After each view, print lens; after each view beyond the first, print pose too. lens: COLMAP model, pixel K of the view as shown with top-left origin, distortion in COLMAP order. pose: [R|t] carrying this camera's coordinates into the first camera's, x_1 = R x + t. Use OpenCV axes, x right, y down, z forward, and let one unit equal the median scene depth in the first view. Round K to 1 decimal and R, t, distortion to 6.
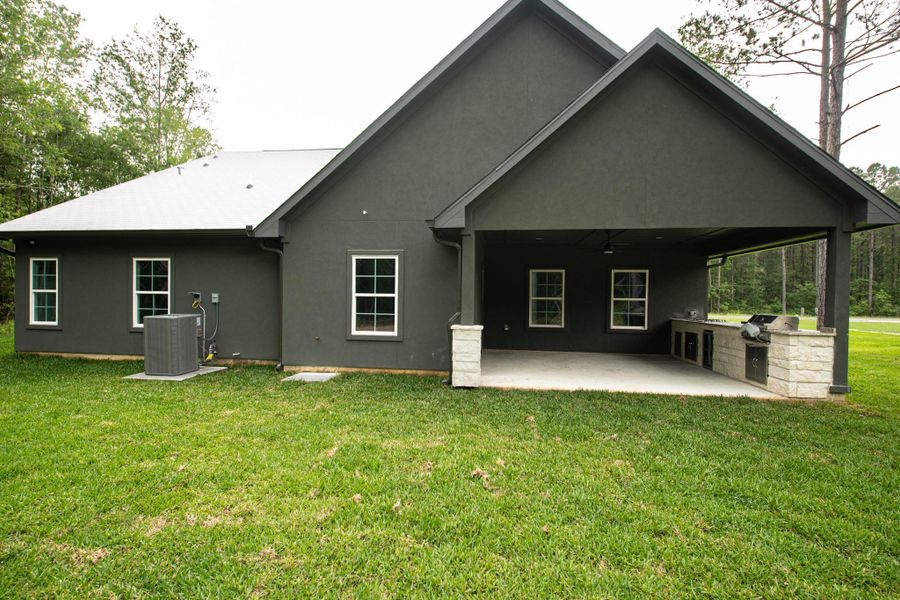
lens RADIAL K [[397.4, 0, 454.4], [0, 397.4, 304.2], [0, 0, 1]] dist [0.007740, -0.003704]
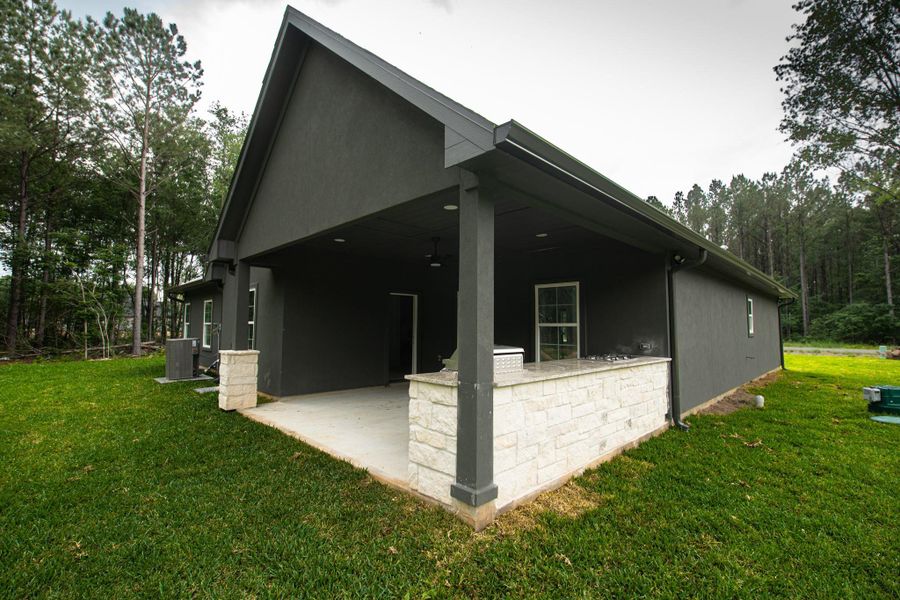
lens RADIAL K [[397.4, 0, 450.3], [0, 397.4, 301.3], [0, 0, 1]] dist [0.007740, -0.003704]
pose [[0.782281, -0.051273, -0.620812, 1.272683], [-0.002384, 0.996353, -0.085293, 0.012901], [0.622921, 0.068203, 0.779306, 0.576304]]
